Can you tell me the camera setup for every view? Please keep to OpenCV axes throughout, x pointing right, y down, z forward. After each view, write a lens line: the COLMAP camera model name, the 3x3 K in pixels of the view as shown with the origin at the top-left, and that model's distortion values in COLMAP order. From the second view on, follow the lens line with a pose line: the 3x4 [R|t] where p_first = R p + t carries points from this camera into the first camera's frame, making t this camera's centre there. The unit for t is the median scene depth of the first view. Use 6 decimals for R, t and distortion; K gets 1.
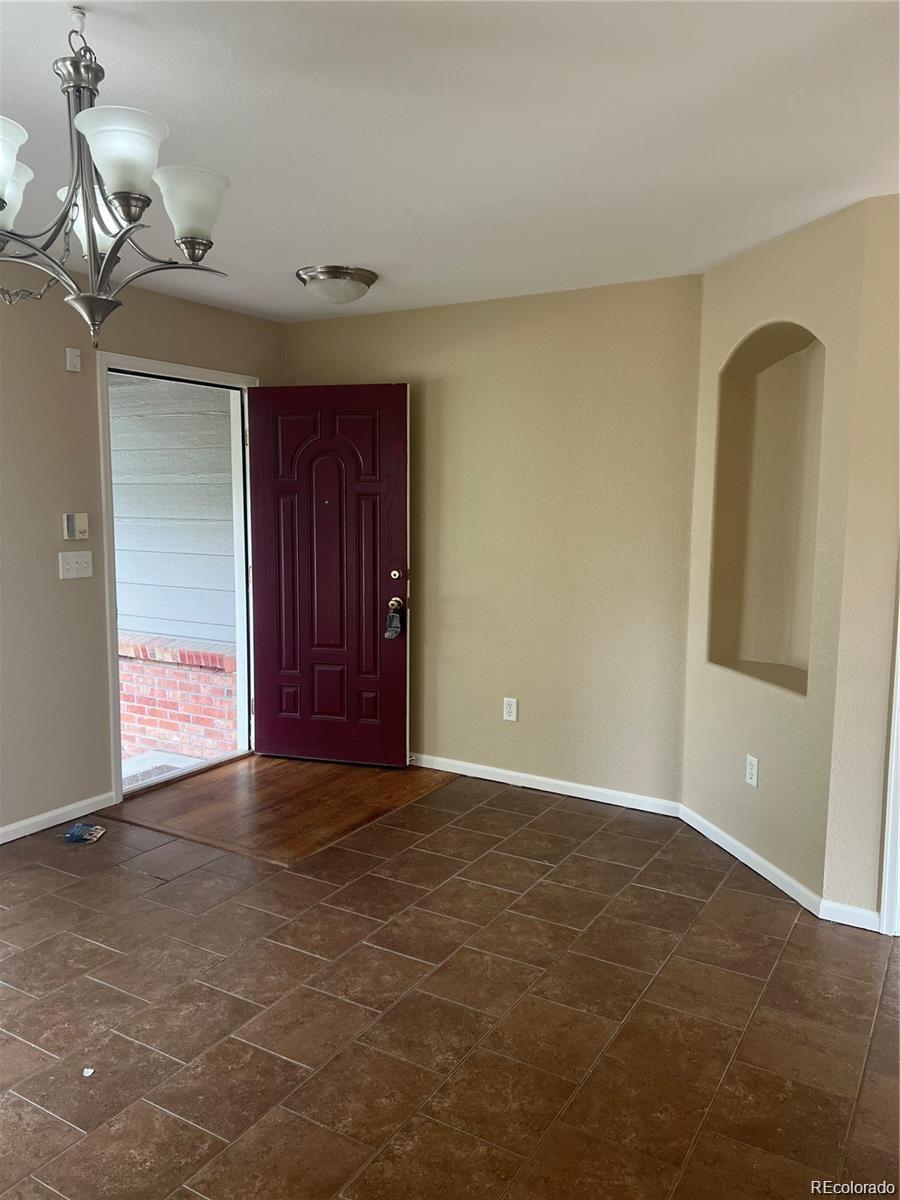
lens RADIAL K [[903.3, 0, 449.8], [0, 903.3, 600.8], [0, 0, 1]] dist [0.076364, -0.061845]
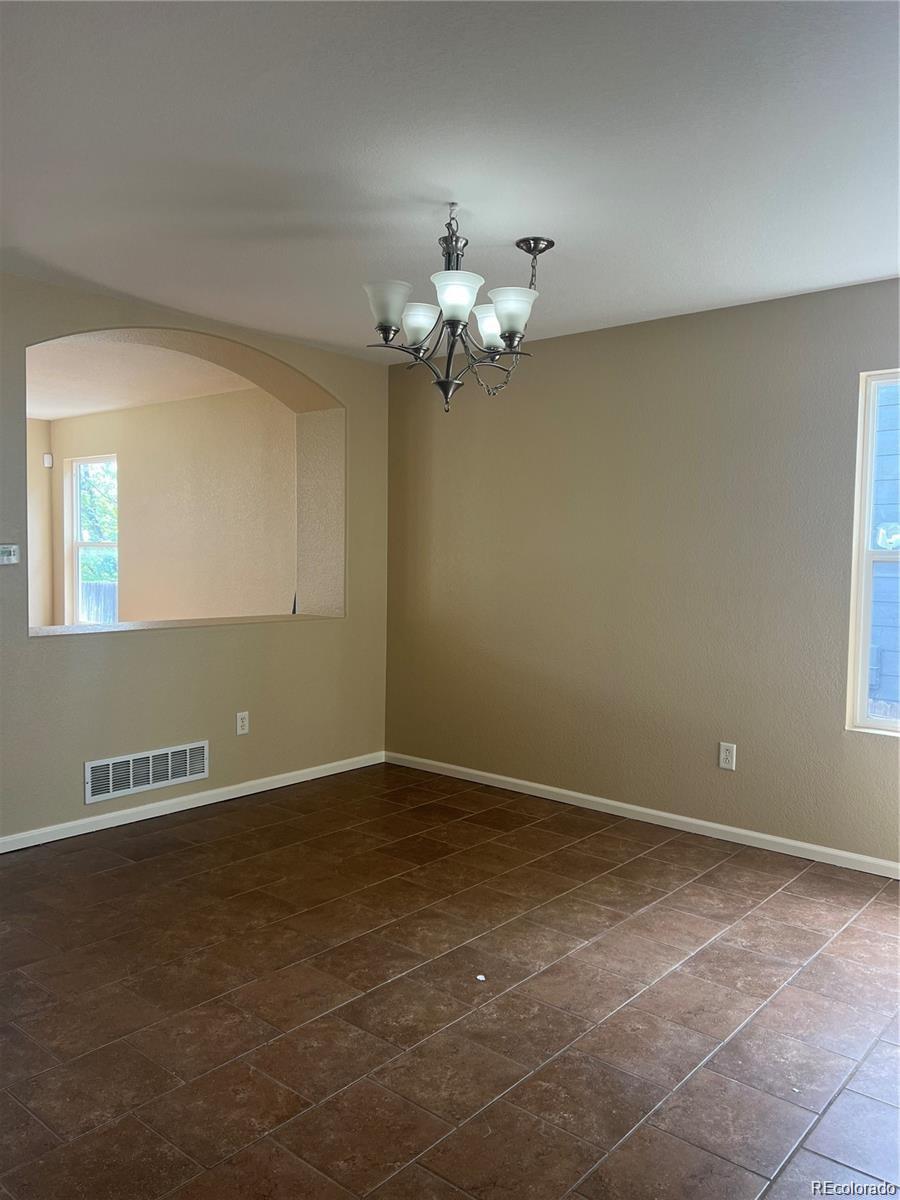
lens RADIAL K [[903.3, 0, 452.6], [0, 903.3, 599.9], [0, 0, 1]] dist [0.076364, -0.061845]
pose [[-0.986496, -0.031447, 0.160737, -0.480600], [-0.003988, 0.985716, 0.168369, -0.155624], [-0.163736, 0.165455, -0.972530, 1.881405]]
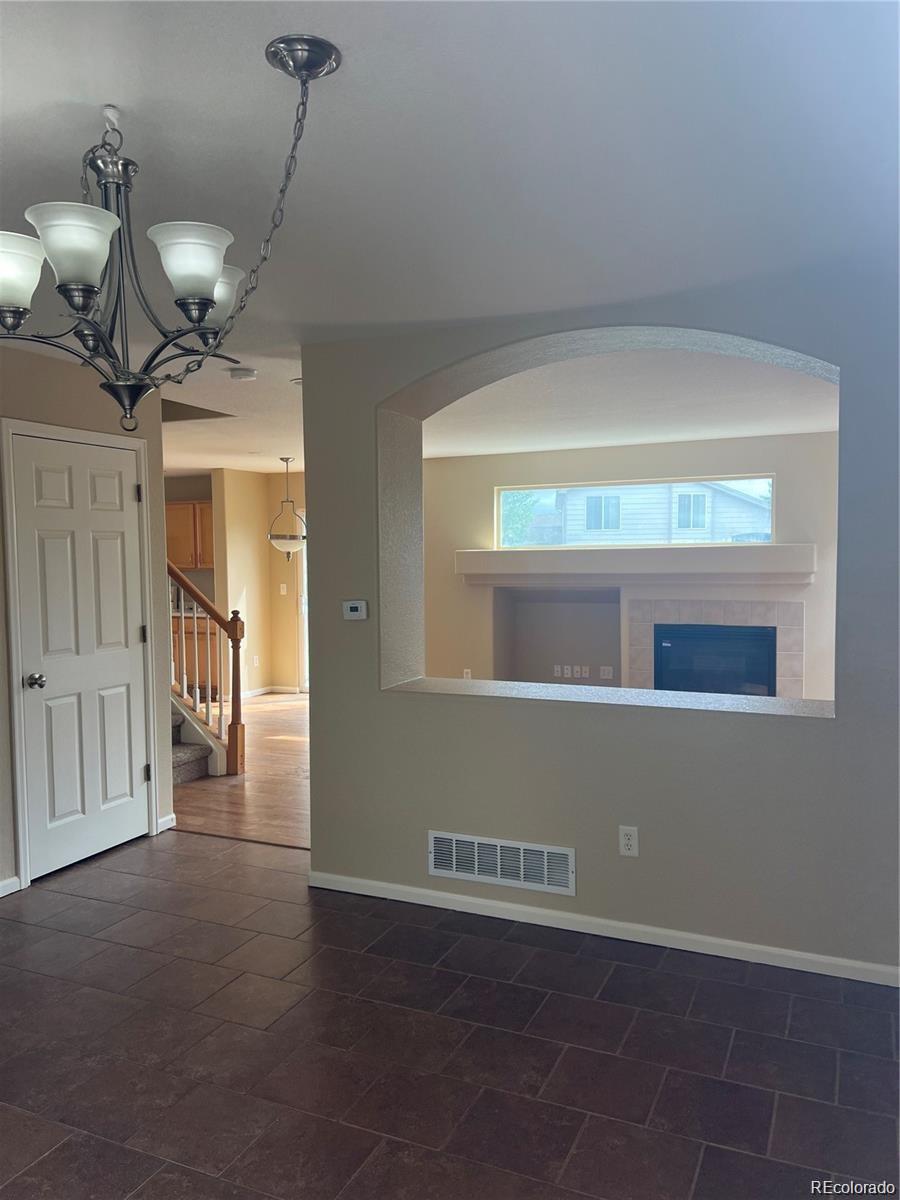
lens RADIAL K [[903.3, 0, 452.7], [0, 903.3, 601.3], [0, 0, 1]] dist [0.076364, -0.061845]
pose [[-0.112741, -0.058116, 0.991923, -1.064407], [0.124047, 0.989655, 0.072082, -0.082582], [-0.985851, 0.131172, -0.104365, 0.563783]]
